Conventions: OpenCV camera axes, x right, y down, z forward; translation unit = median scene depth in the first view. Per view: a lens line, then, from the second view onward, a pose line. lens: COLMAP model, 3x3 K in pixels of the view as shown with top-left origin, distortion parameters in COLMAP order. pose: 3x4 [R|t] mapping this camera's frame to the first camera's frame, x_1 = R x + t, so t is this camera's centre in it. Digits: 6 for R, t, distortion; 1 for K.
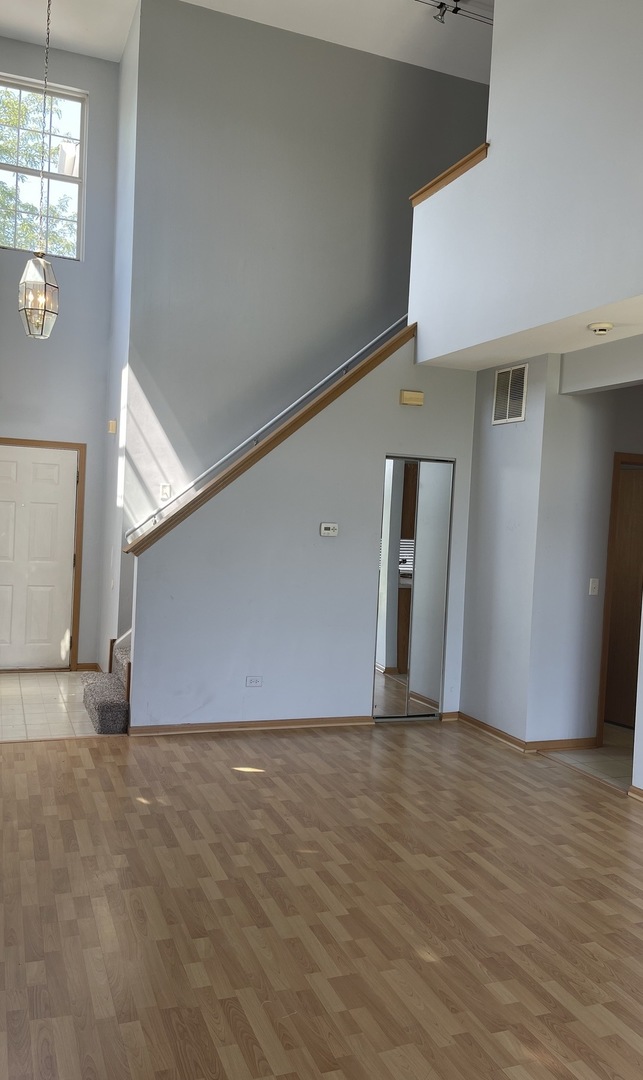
lens RADIAL K [[816.6, 0, 321.5], [0, 816.6, 540.0], [0, 0, 1]] dist [0.002634, -0.053629]
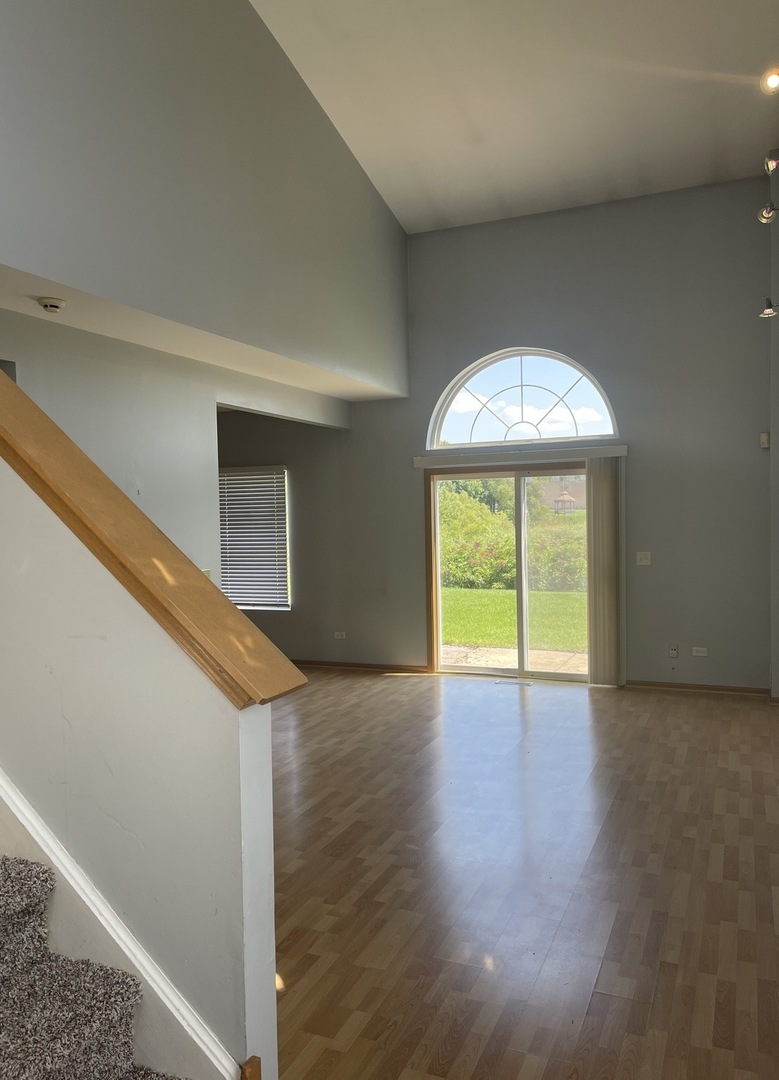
lens RADIAL K [[816.4, 0, 378.7], [0, 816.4, 537.4], [0, 0, 1]] dist [0.004029, -0.055783]
pose [[-0.704507, -0.061786, 0.707002, -0.617058], [0.009074, 0.995337, 0.096026, -0.097562], [-0.709639, 0.074066, -0.700662, 1.530677]]
